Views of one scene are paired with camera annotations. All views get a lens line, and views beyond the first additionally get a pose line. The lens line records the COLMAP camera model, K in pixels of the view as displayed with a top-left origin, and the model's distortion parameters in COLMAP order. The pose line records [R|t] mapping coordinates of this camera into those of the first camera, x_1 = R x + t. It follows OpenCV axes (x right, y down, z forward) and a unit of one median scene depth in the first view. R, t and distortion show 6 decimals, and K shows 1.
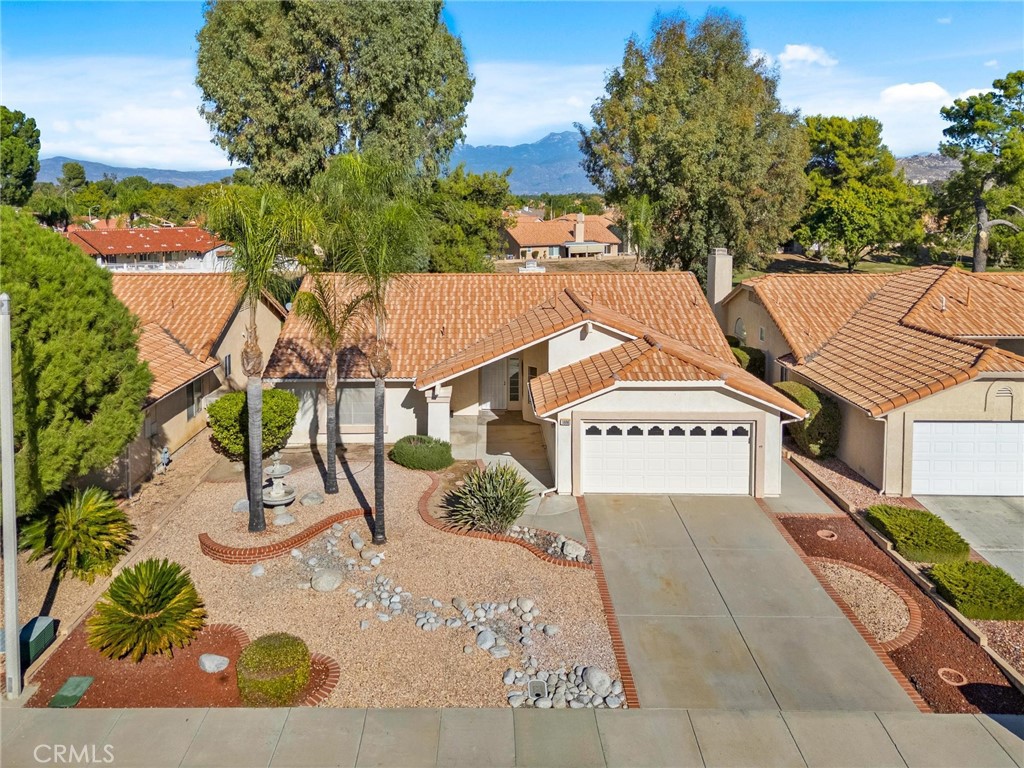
lens RADIAL K [[784.5, 0, 474.5], [0, 784.5, 271.1], [0, 0, 1]] dist [0.050260, -0.021554]
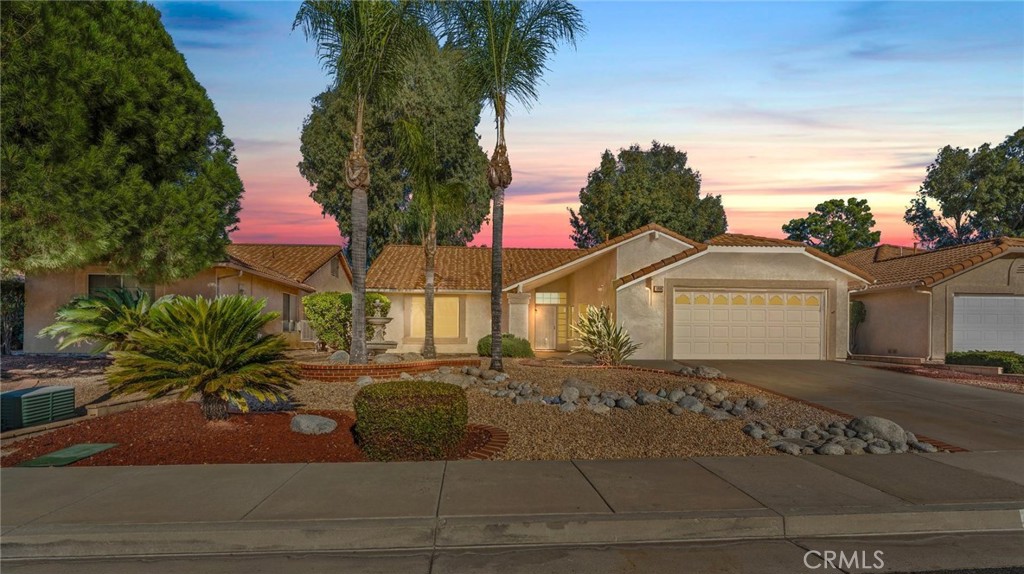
lens RADIAL K [[469.0, 0, 509.8], [0, 469.0, 342.2], [0, 0, 1]] dist [-0.005716, 0.001255]
pose [[0.995693, 0.006215, 0.092505, -0.138117], [0.001051, 0.996930, -0.078294, 0.310298], [-0.092708, 0.078054, 0.992629, 0.405712]]
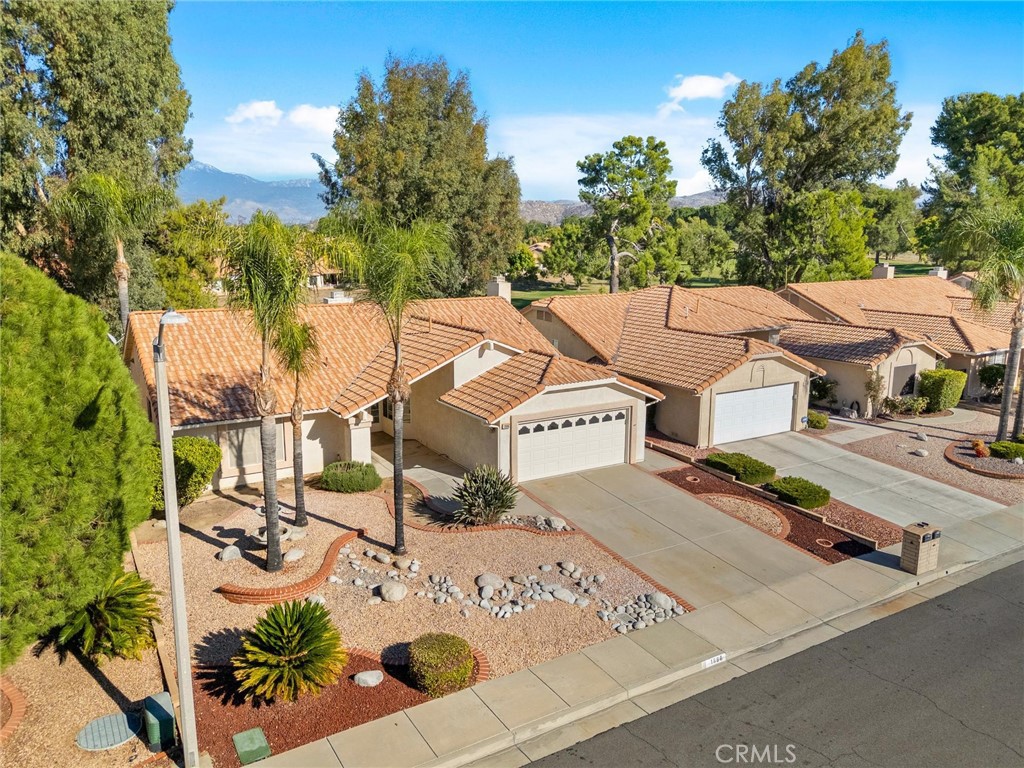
lens RADIAL K [[751.4, 0, 510.9], [0, 751.4, 379.7], [0, 0, 1]] dist [0.062355, -0.043455]
pose [[0.851506, -0.092657, 0.516093, -0.442874], [0.041432, 0.993075, 0.109933, 0.002269], [-0.522705, -0.072225, 0.849449, 0.058974]]
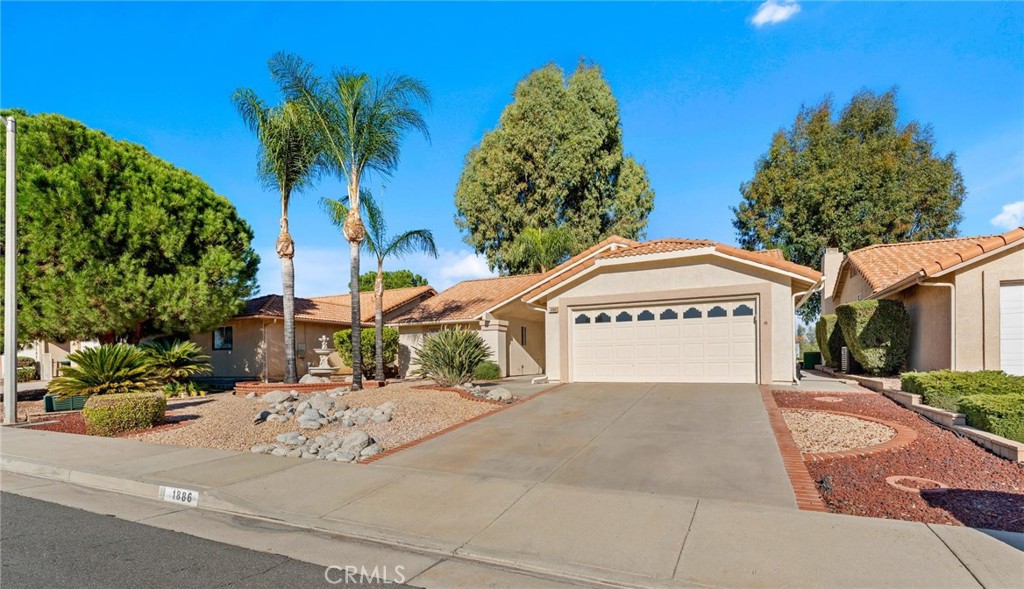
lens RADIAL K [[485.2, 0, 507.5], [0, 485.2, 369.1], [0, 0, 1]] dist [-0.001293, -0.002548]
pose [[0.902254, -0.003619, -0.431190, 0.333415], [-0.026469, 0.997614, -0.063760, 0.310171], [0.430392, 0.068941, 0.900005, 0.410265]]
